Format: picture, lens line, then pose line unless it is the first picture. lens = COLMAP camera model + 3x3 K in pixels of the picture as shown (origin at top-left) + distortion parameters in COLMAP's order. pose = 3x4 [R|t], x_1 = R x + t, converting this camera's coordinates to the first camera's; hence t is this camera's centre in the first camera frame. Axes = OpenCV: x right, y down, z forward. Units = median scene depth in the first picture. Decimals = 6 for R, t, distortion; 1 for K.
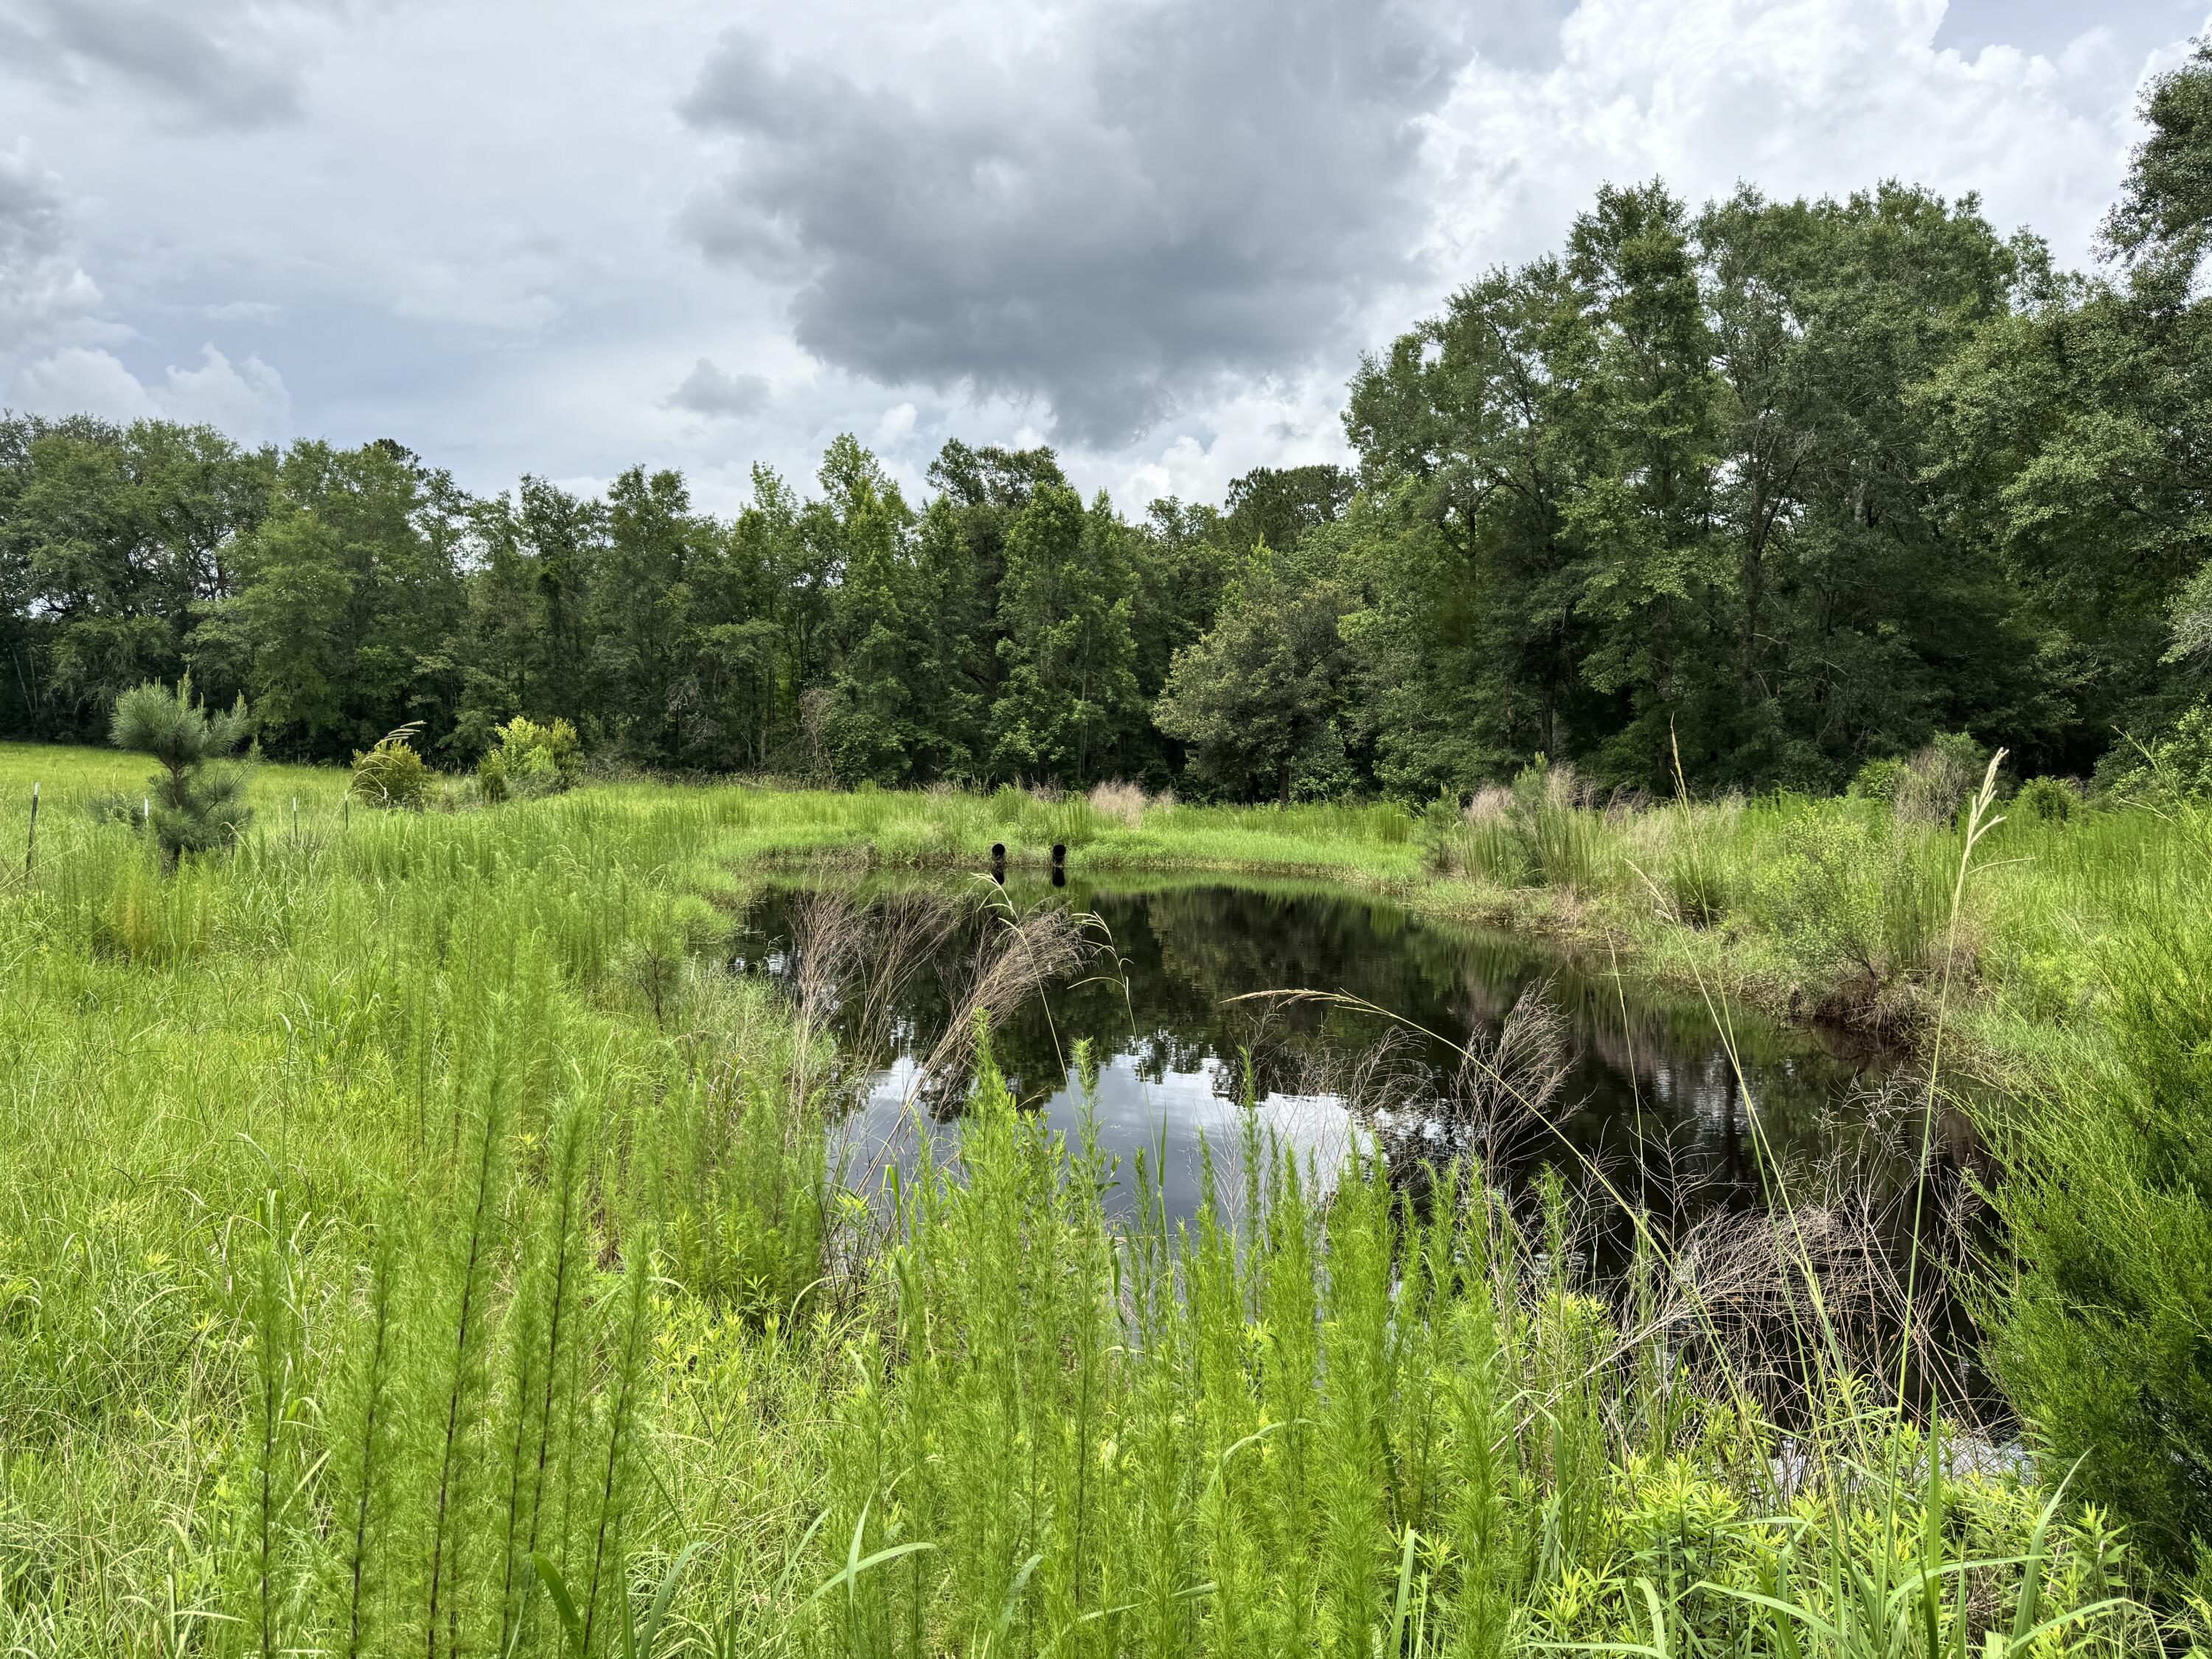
lens RADIAL K [[1561.9, 0, 1161.7], [0, 1561.9, 832.6], [0, 0, 1]] dist [-0.010778, -0.007168]
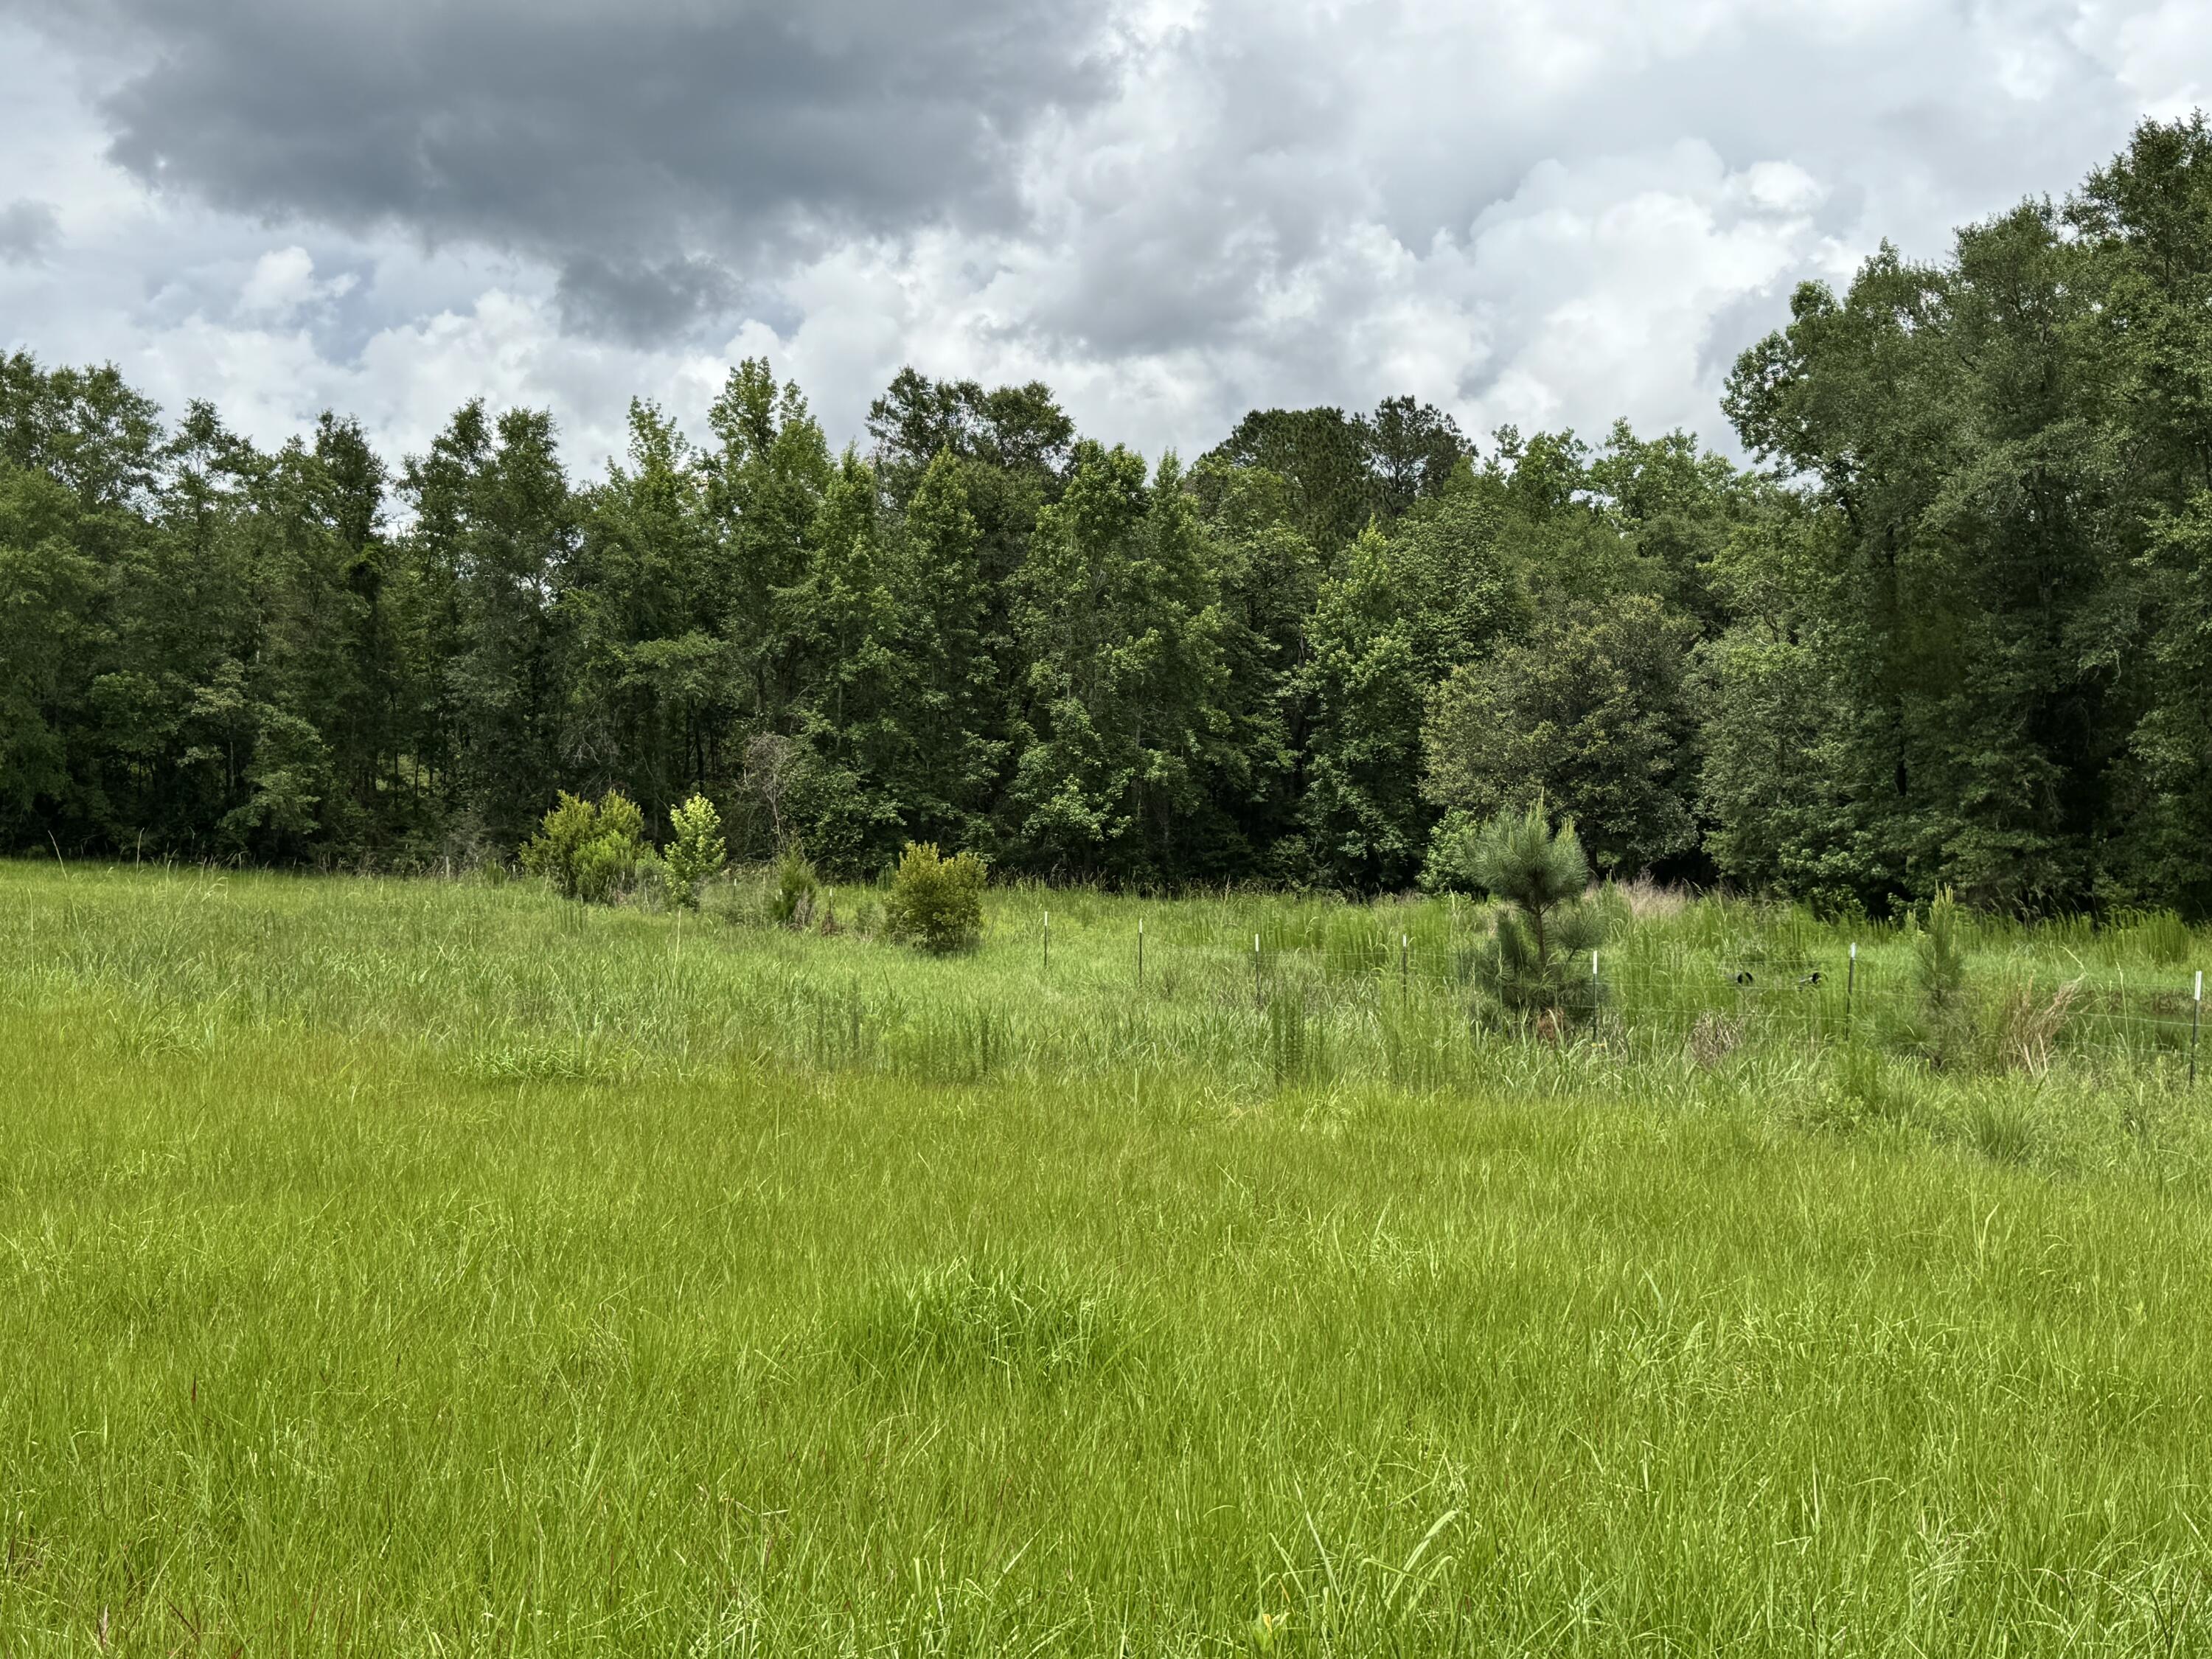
lens RADIAL K [[2399.1, 0, 1106.0], [0, 2399.1, 829.5], [0, 0, 1]] dist [-0.002723, 0.016127]
pose [[0.982165, -0.010129, 0.187746, -0.275475], [0.017126, 0.999216, -0.035683, -0.010832], [-0.187238, 0.038262, 0.981569, -0.053757]]
